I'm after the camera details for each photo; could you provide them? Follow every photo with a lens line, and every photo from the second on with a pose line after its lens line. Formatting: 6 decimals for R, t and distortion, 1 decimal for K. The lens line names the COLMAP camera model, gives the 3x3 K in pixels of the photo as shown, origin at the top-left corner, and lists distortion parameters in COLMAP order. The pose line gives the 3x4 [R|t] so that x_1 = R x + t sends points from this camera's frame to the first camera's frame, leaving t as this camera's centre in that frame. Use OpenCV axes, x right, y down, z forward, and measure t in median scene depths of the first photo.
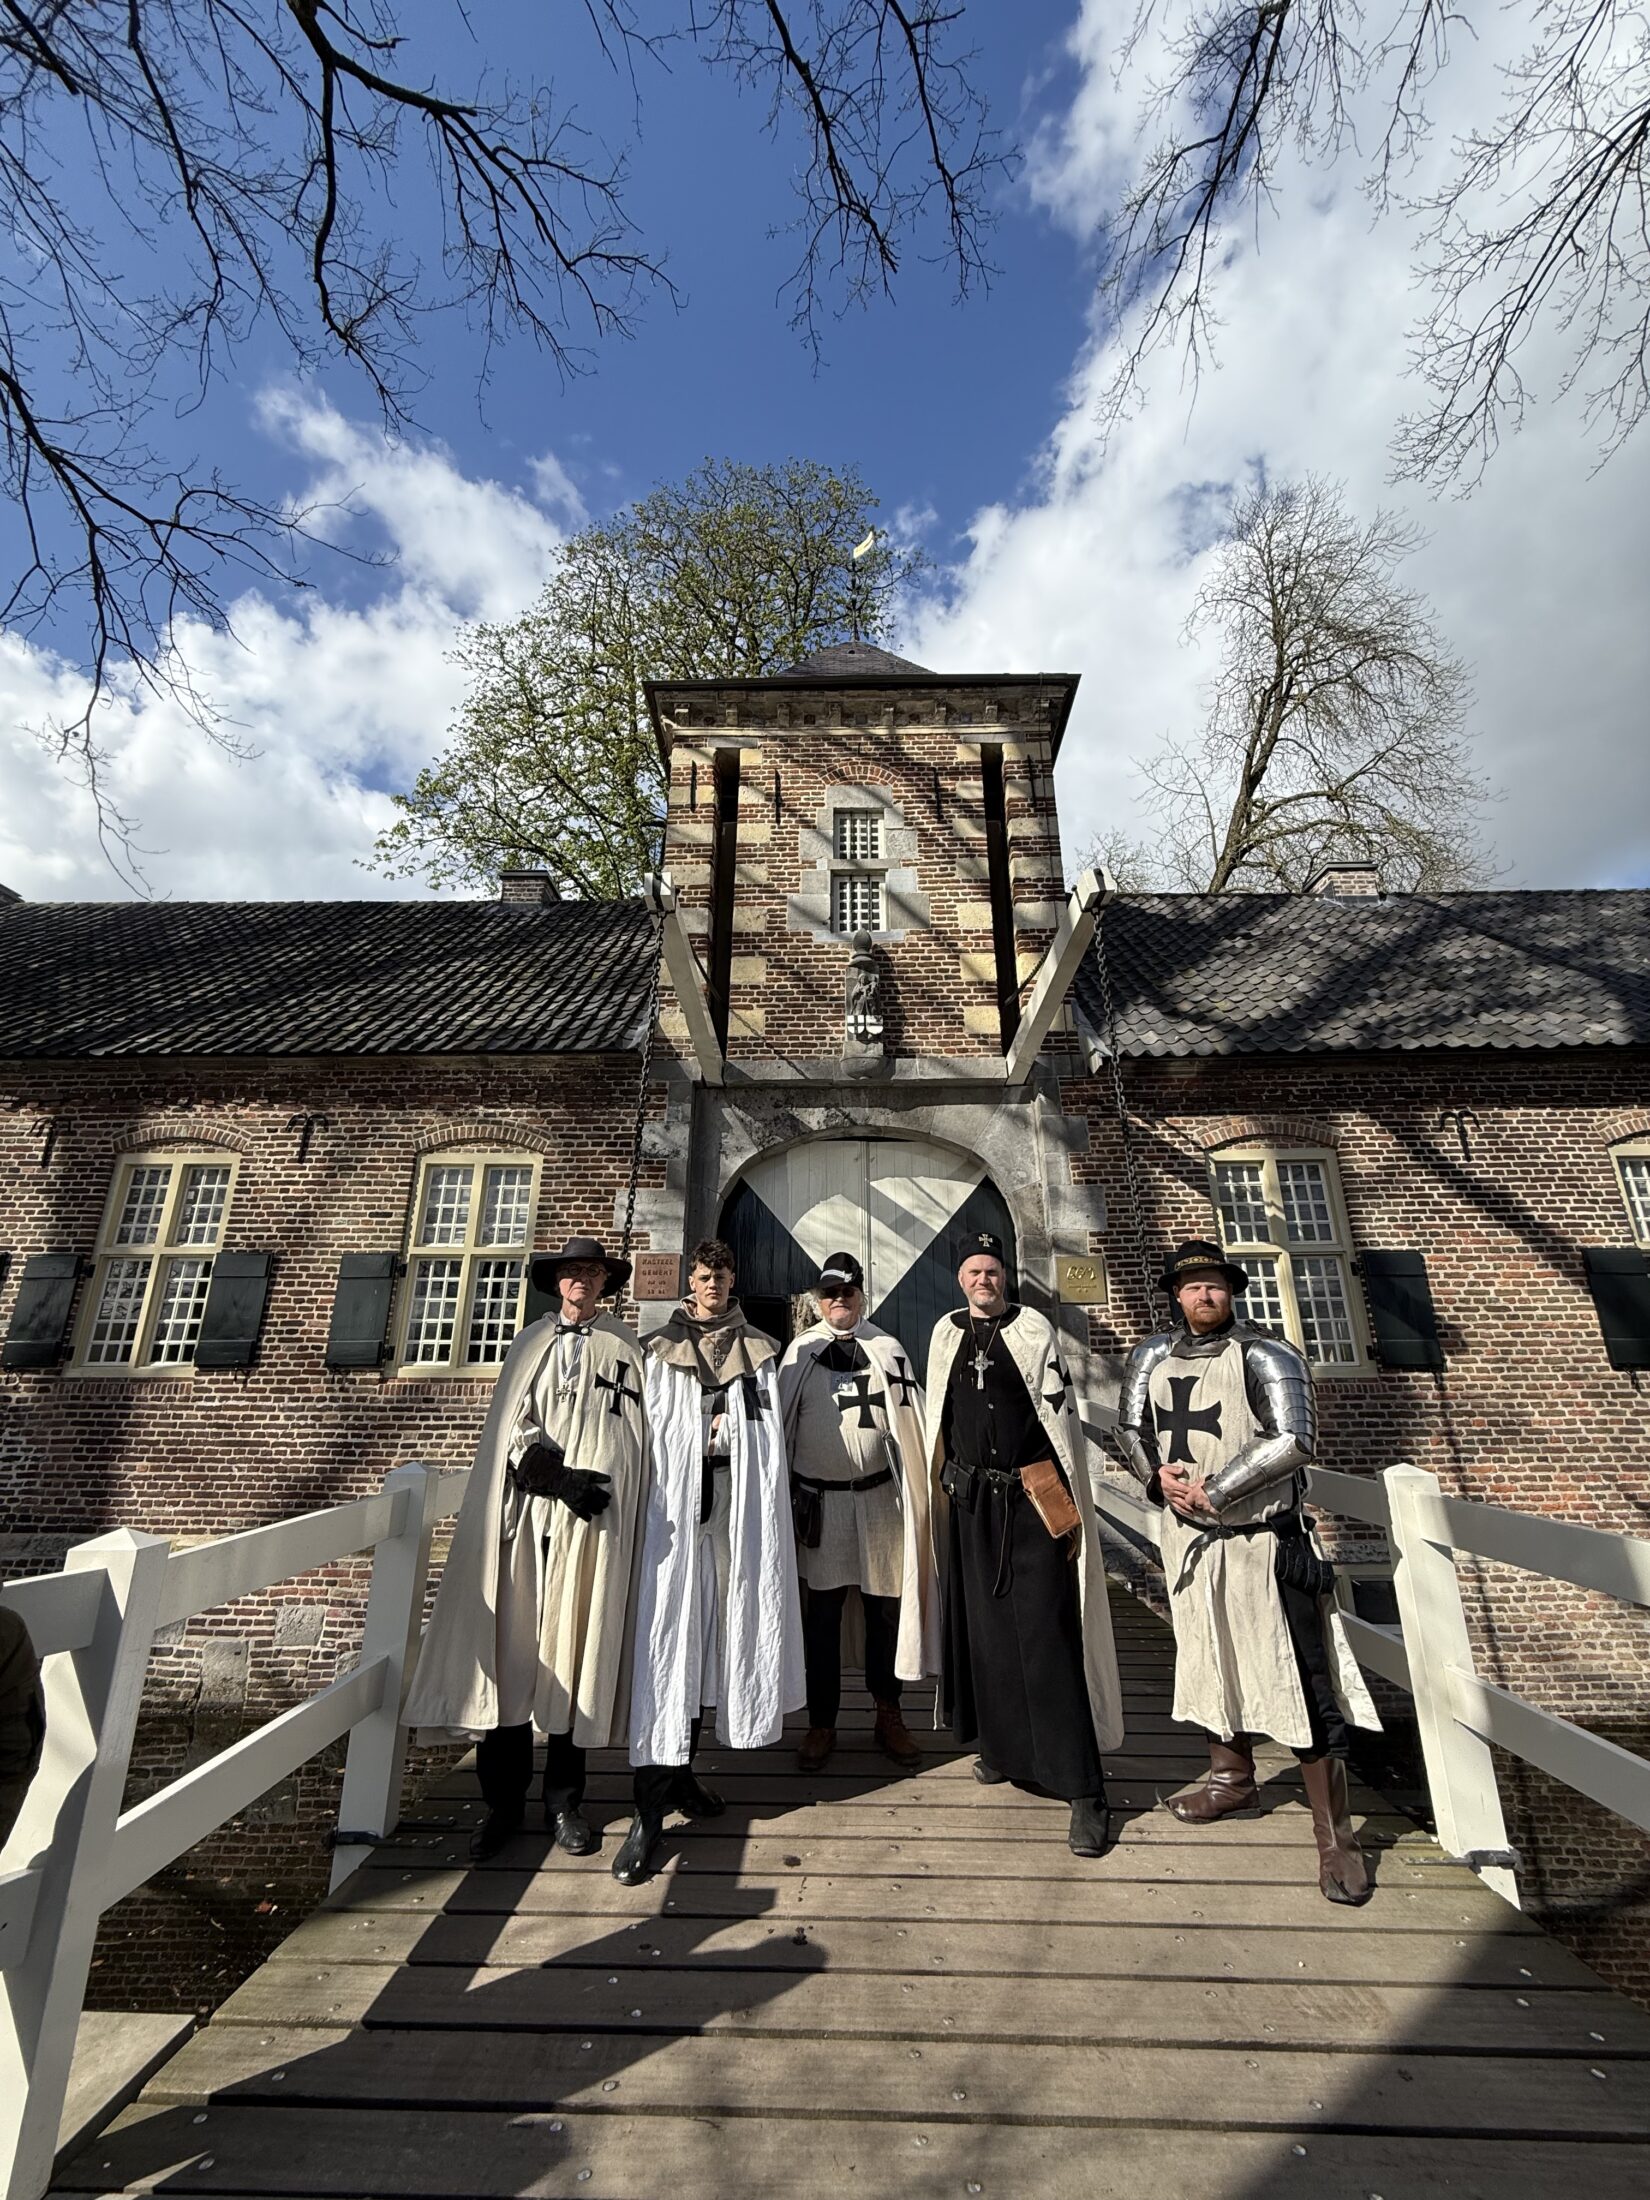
lens RADIAL K [[870.0, 0, 825.1], [0, 870.0, 1094.8], [0, 0, 1]] dist [-0.000418, -0.000291]
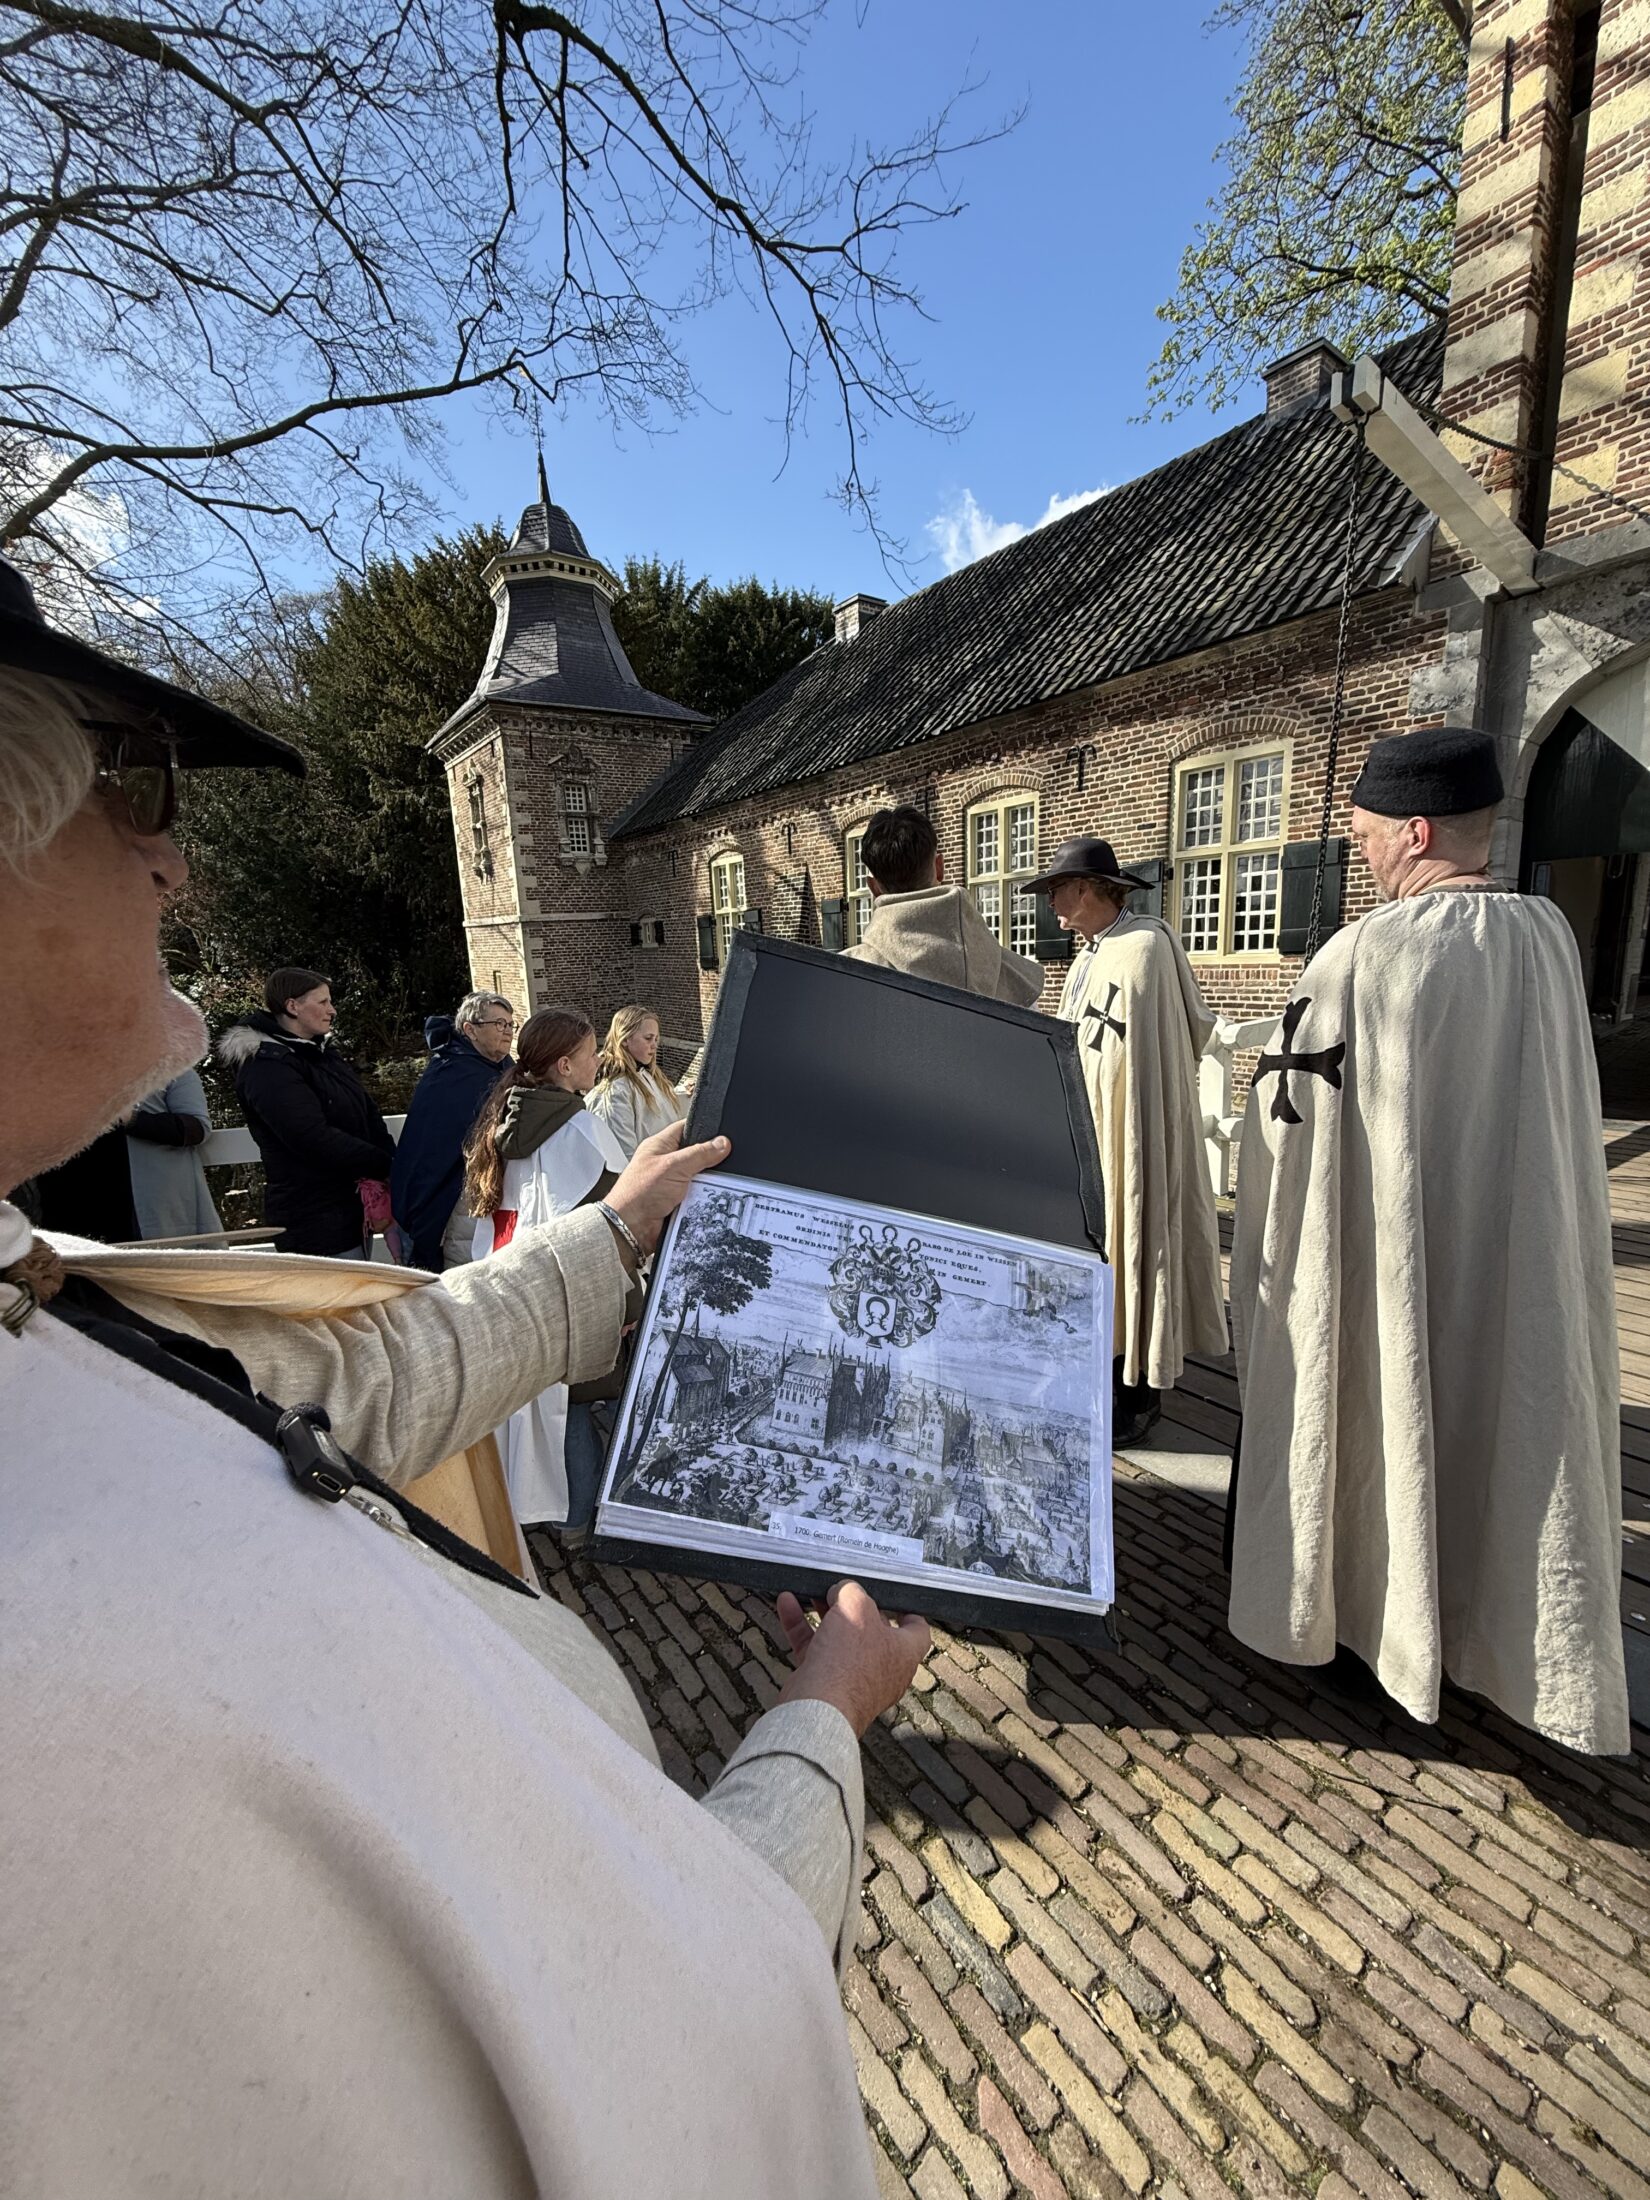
lens RADIAL K [[870.0, 0, 817.4], [0, 870.0, 1100.7], [0, 0, 1]] dist [-0.000418, -0.000291]
pose [[0.603484, 0.107804, -0.790054, 0.153556], [0.271372, 0.903904, 0.330627, -0.027937], [0.749776, -0.413926, 0.516237, -0.046484]]
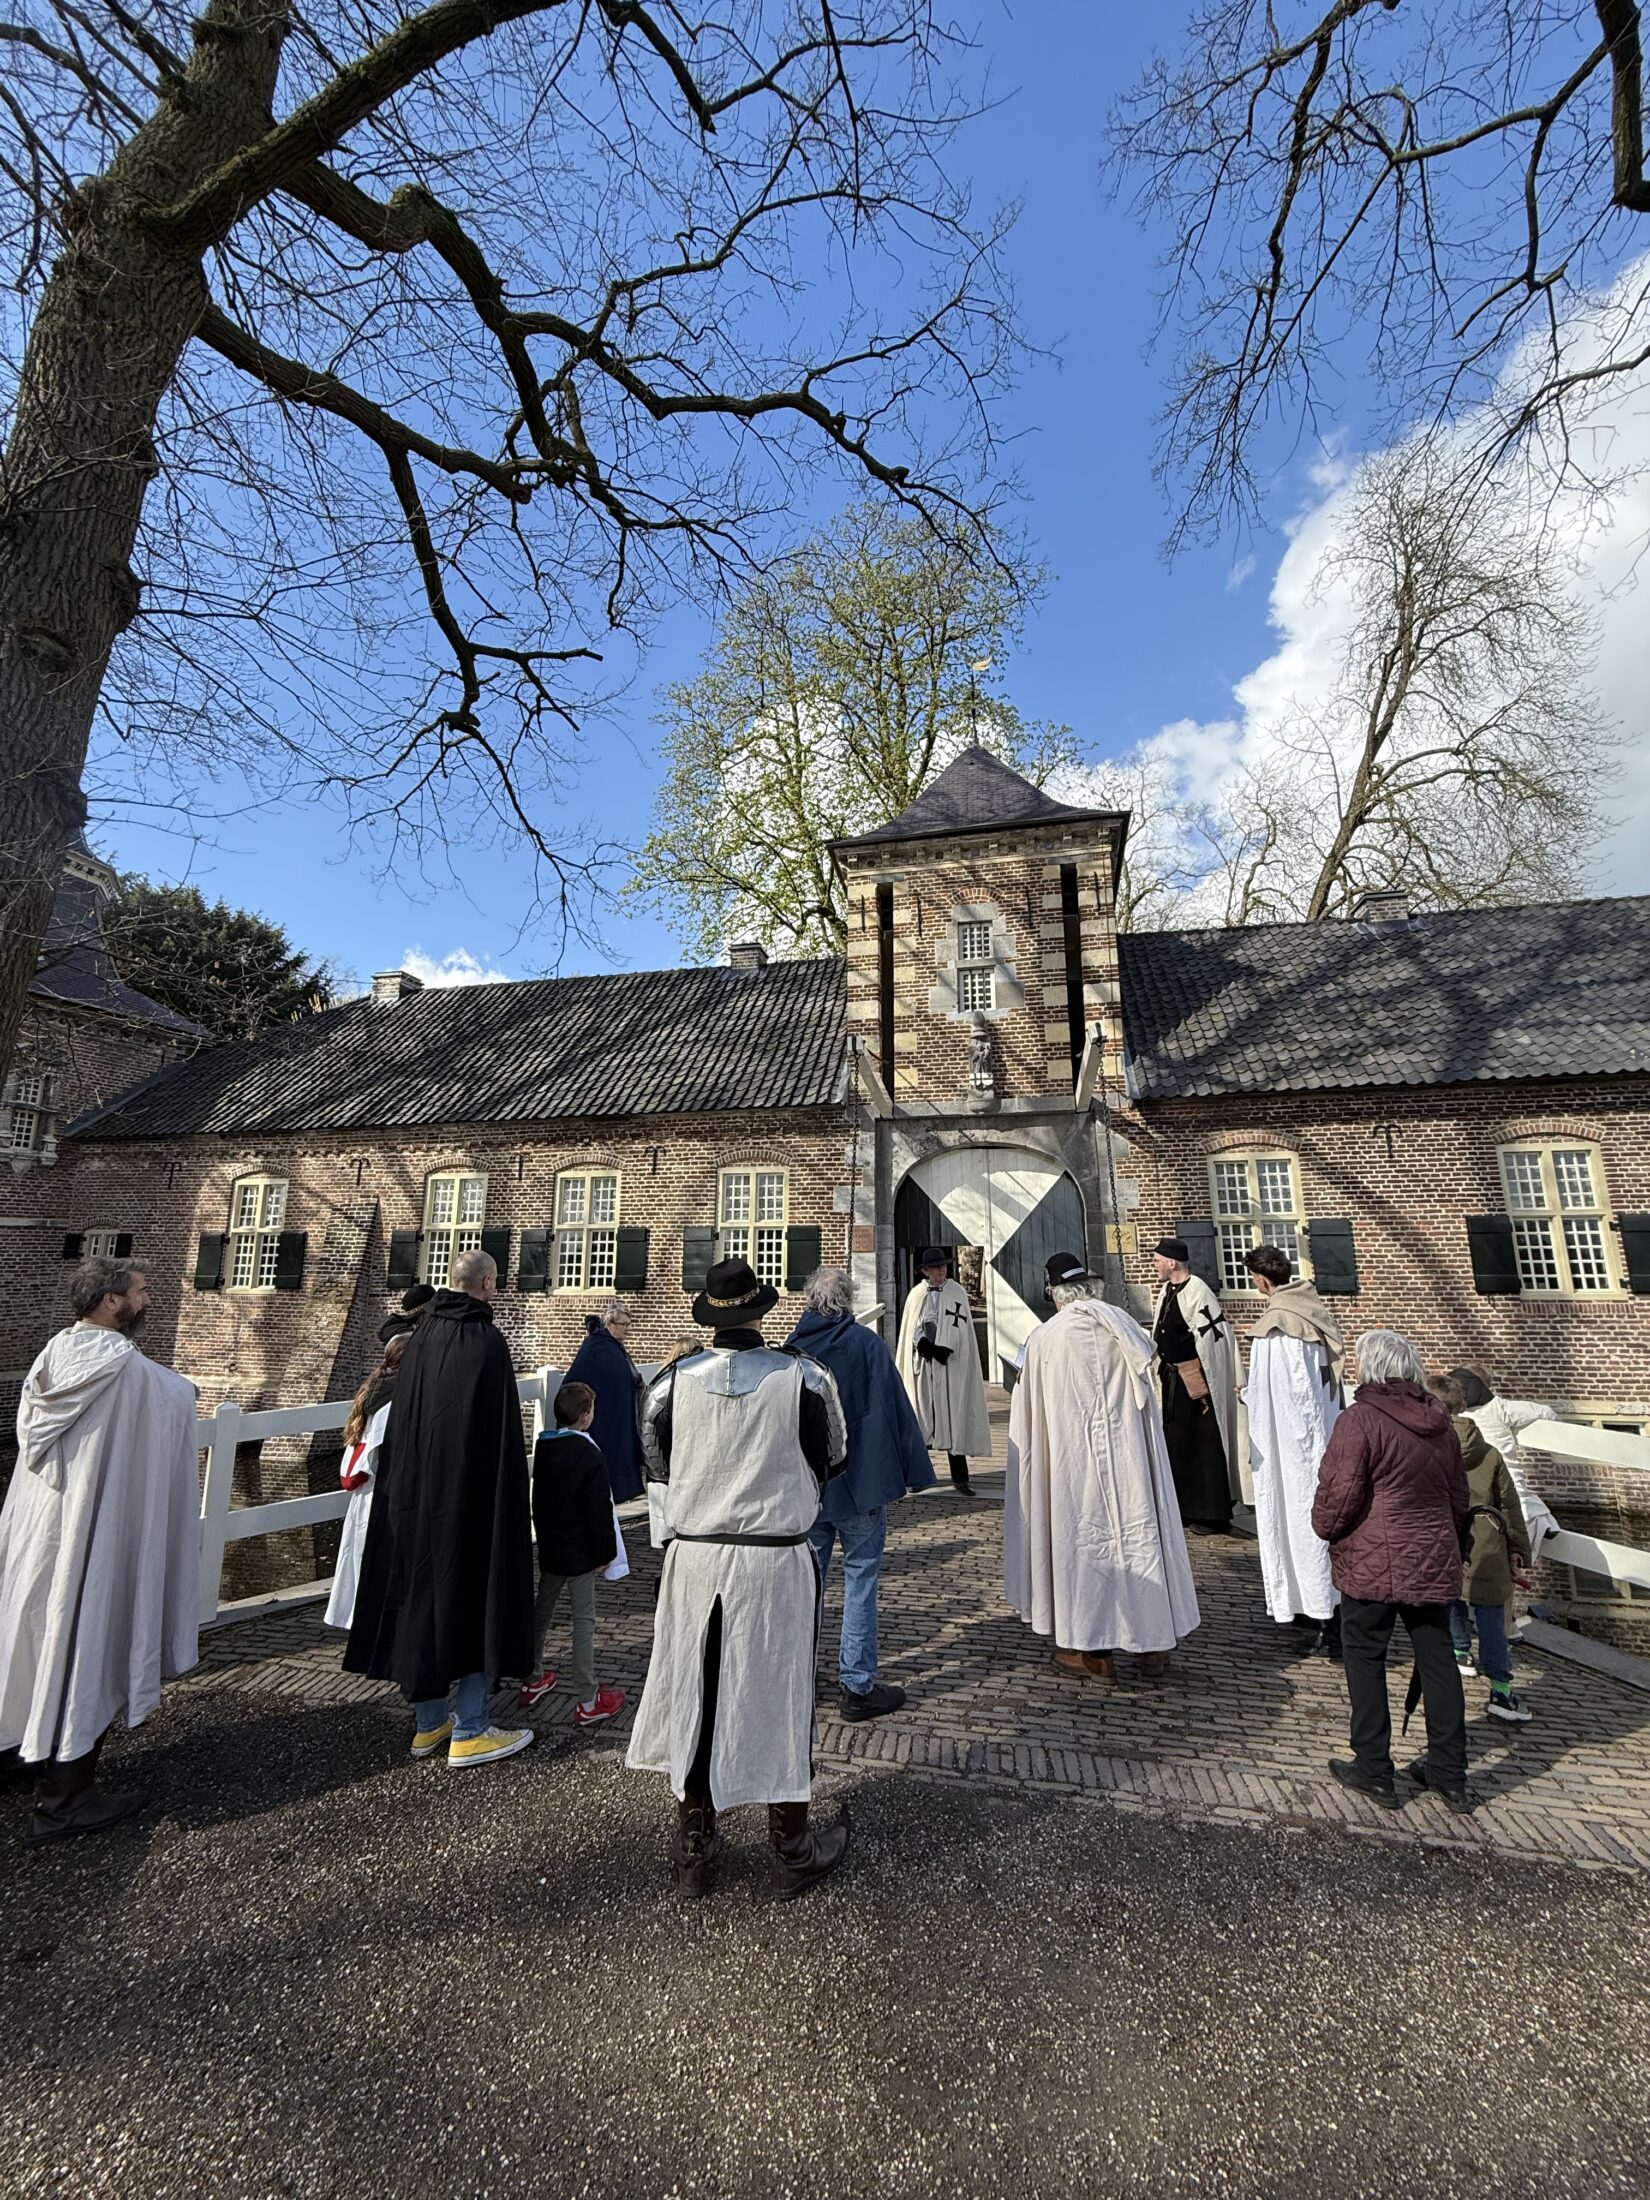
lens RADIAL K [[870.0, 0, 828.5], [0, 870.0, 1101.1], [0, 0, 1]] dist [-0.000418, -0.000291]
pose [[0.980654, -0.038838, -0.191860, 0.076661], [0.058992, 0.993189, 0.100473, -0.218087], [0.186651, -0.109848, 0.976266, -0.603447]]
